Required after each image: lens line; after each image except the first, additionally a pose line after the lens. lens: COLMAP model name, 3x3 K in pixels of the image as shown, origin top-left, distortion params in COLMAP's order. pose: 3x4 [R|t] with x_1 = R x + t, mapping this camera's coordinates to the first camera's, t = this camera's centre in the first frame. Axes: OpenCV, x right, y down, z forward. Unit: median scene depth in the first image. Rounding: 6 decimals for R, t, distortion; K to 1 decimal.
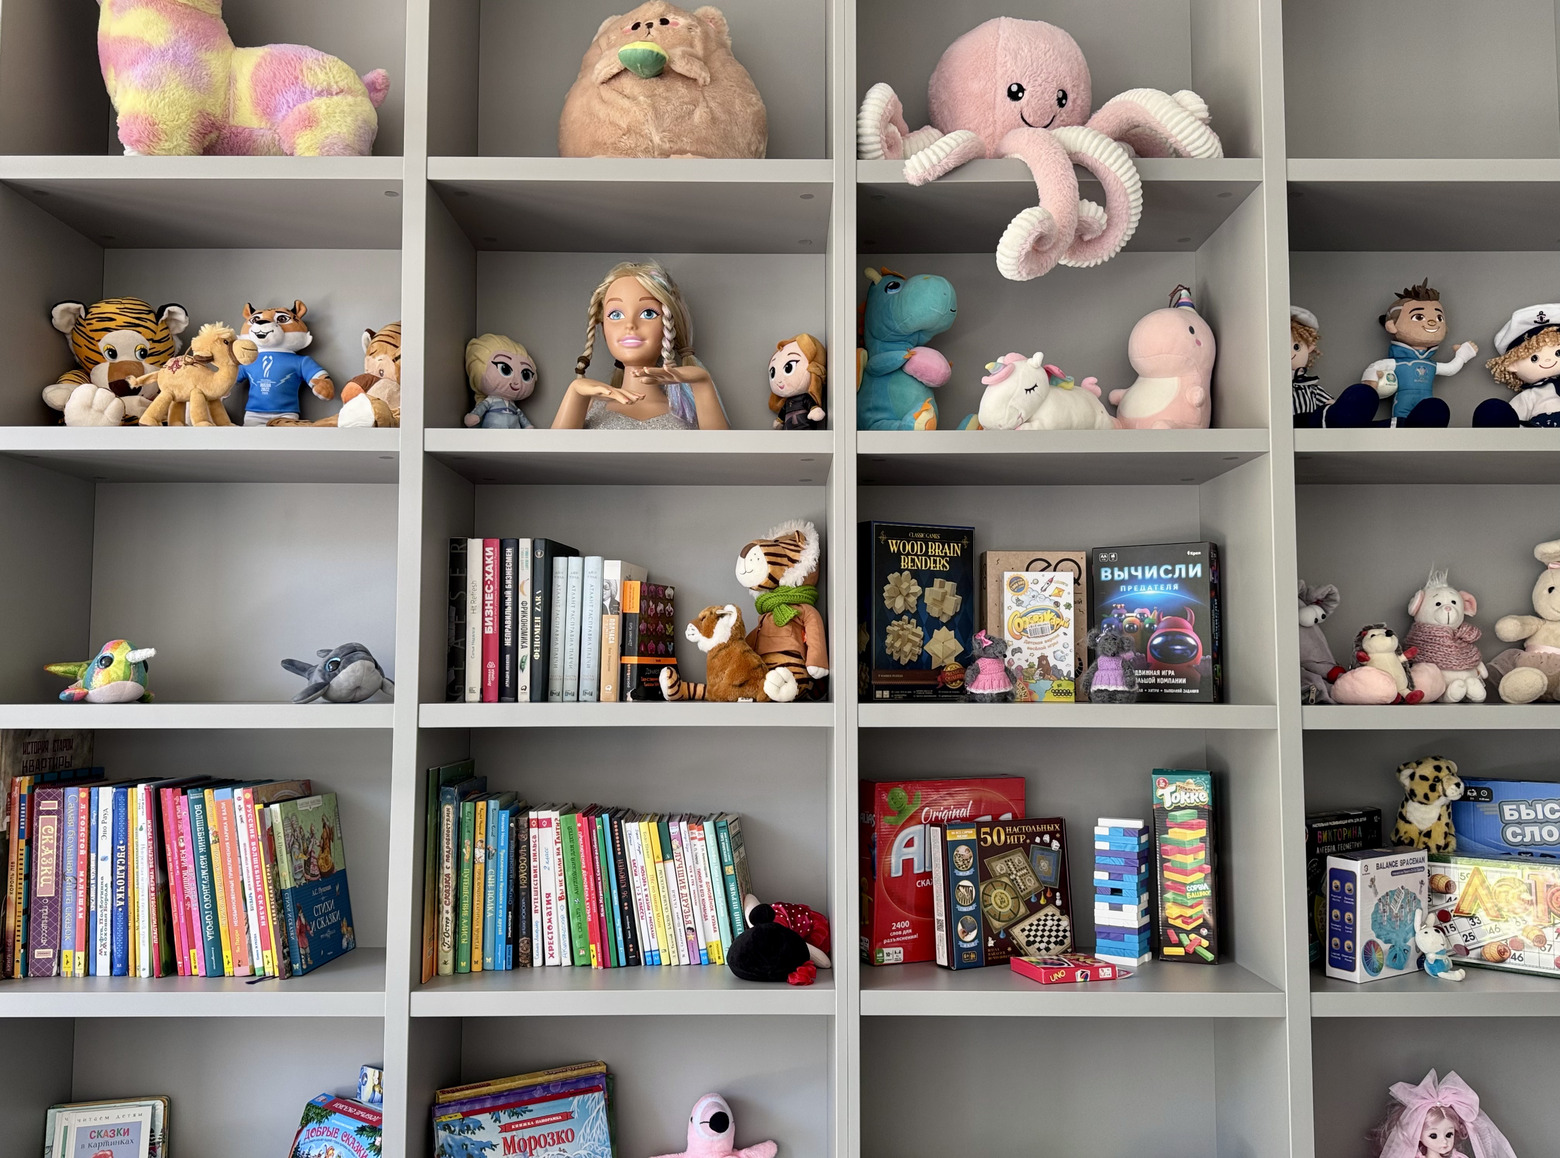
lens RADIAL K [[1370.1, 0, 808.4], [0, 1370.1, 609.8], [0, 0, 1]] dist [0.010148, -0.001829]
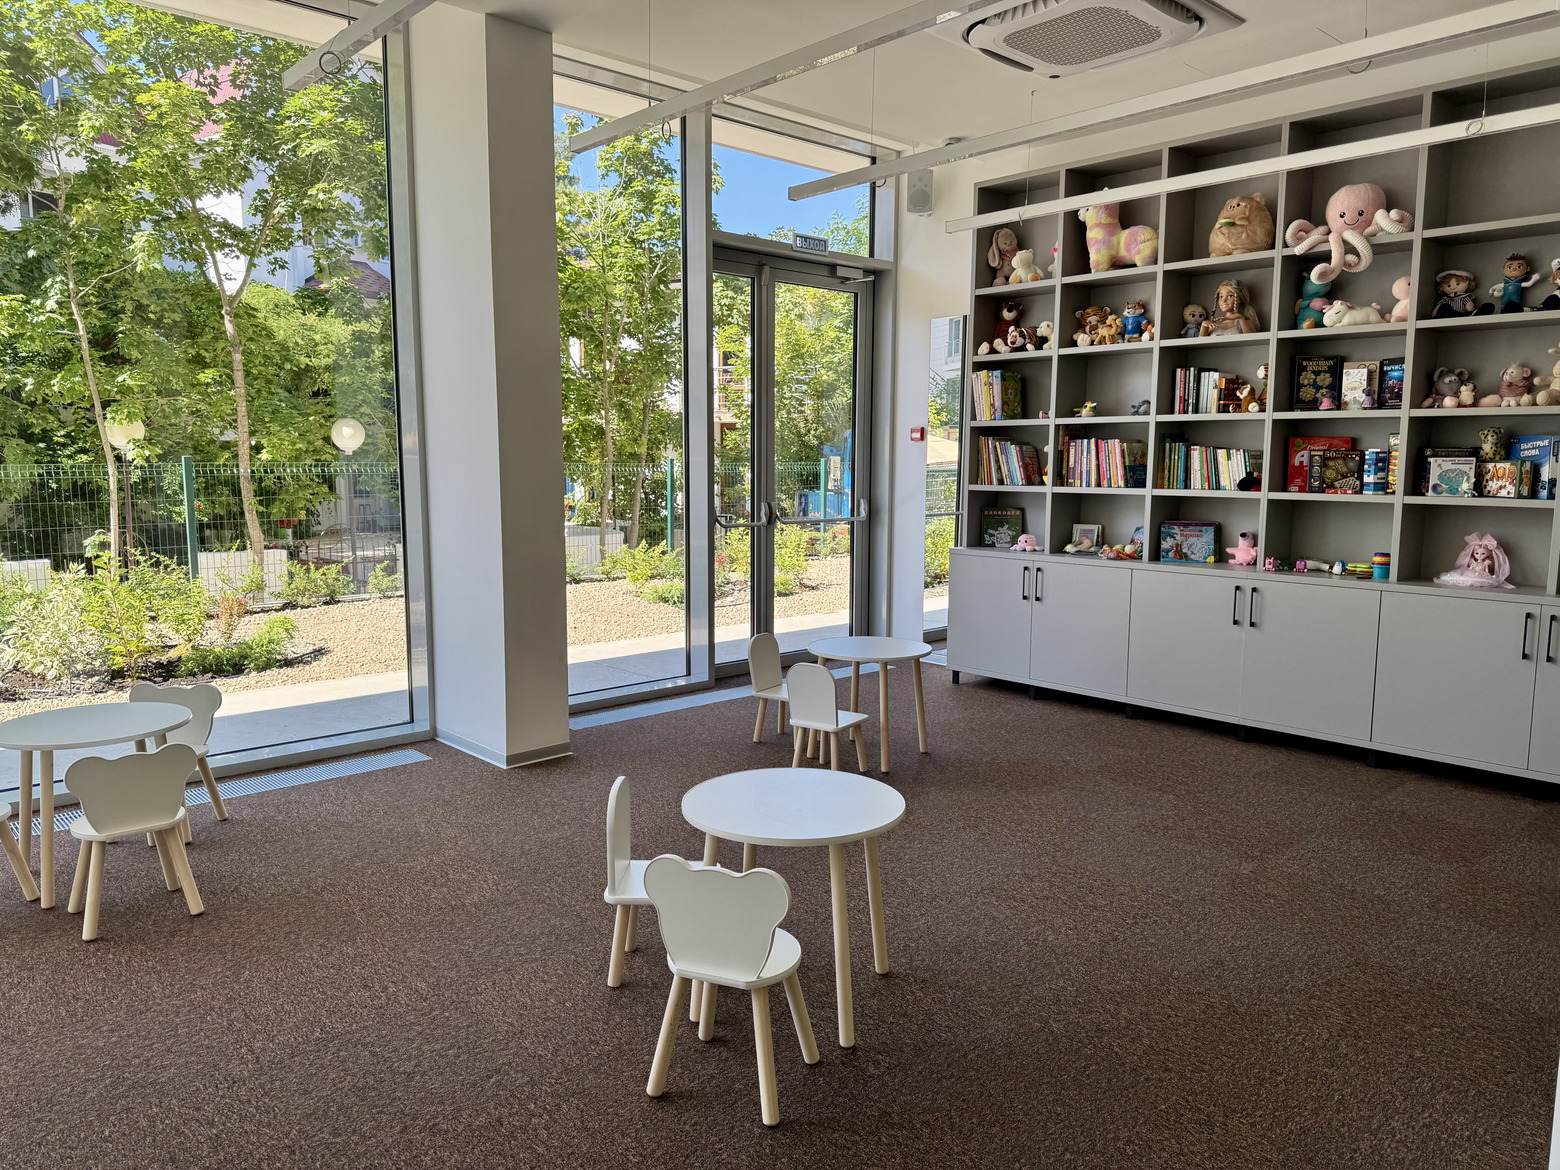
lens RADIAL K [[1092.6, 0, 779.5], [0, 1092.6, 585.5], [0, 0, 1]] dist [-0.001439, 0.001666]
pose [[0.679750, 0.088626, -0.728070, 1.172105], [0.037334, 0.987205, 0.155026, 0.024978], [0.732493, -0.132561, 0.667743, -1.733106]]
